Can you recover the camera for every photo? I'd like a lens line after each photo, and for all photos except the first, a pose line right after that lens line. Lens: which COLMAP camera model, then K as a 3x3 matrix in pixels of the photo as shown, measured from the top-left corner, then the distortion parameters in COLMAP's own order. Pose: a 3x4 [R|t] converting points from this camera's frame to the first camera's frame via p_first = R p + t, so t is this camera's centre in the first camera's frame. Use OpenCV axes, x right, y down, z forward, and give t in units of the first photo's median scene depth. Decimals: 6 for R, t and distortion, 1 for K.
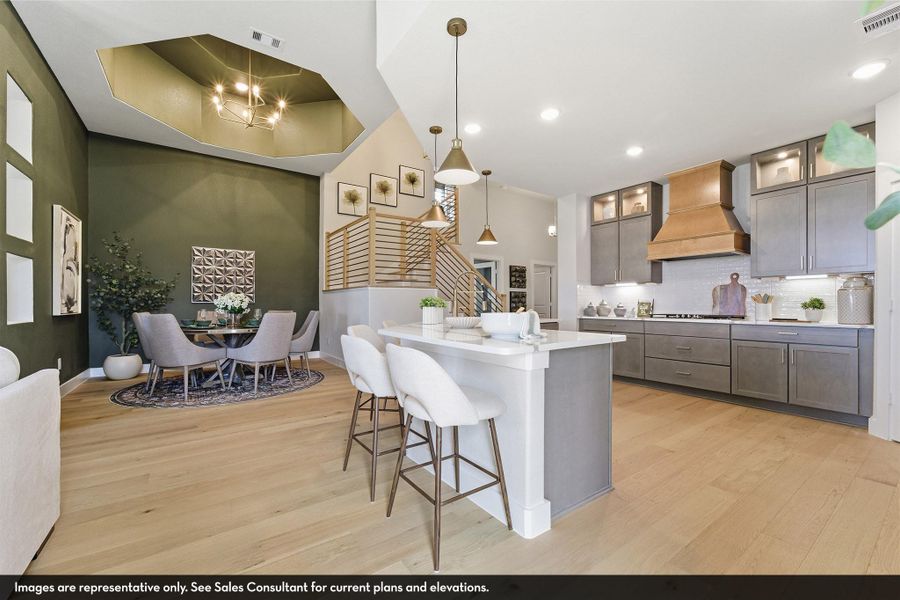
lens RADIAL K [[368.0, 0, 450.0], [0, 368.0, 300.0], [0, 0, 1]] dist [-0.024009, 0.015530]
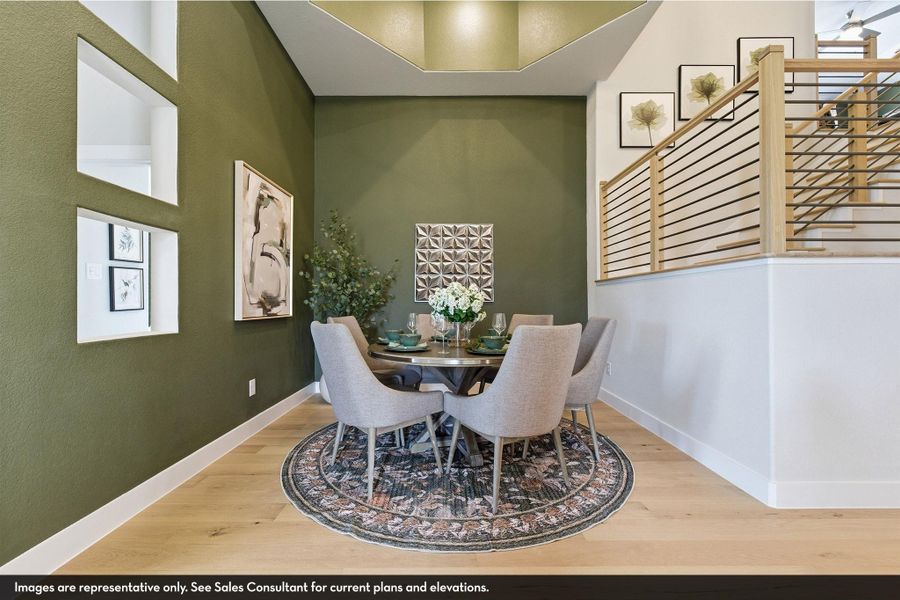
lens RADIAL K [[368.0, 0, 450.0], [0, 368.0, 300.0], [0, 0, 1]] dist [-0.024009, 0.015530]
pose [[0.820737, -0.005263, -0.571282, -0.237989], [0.006993, 0.999975, 0.000834, 0.003894], [0.571263, -0.004680, 0.820754, 0.444685]]
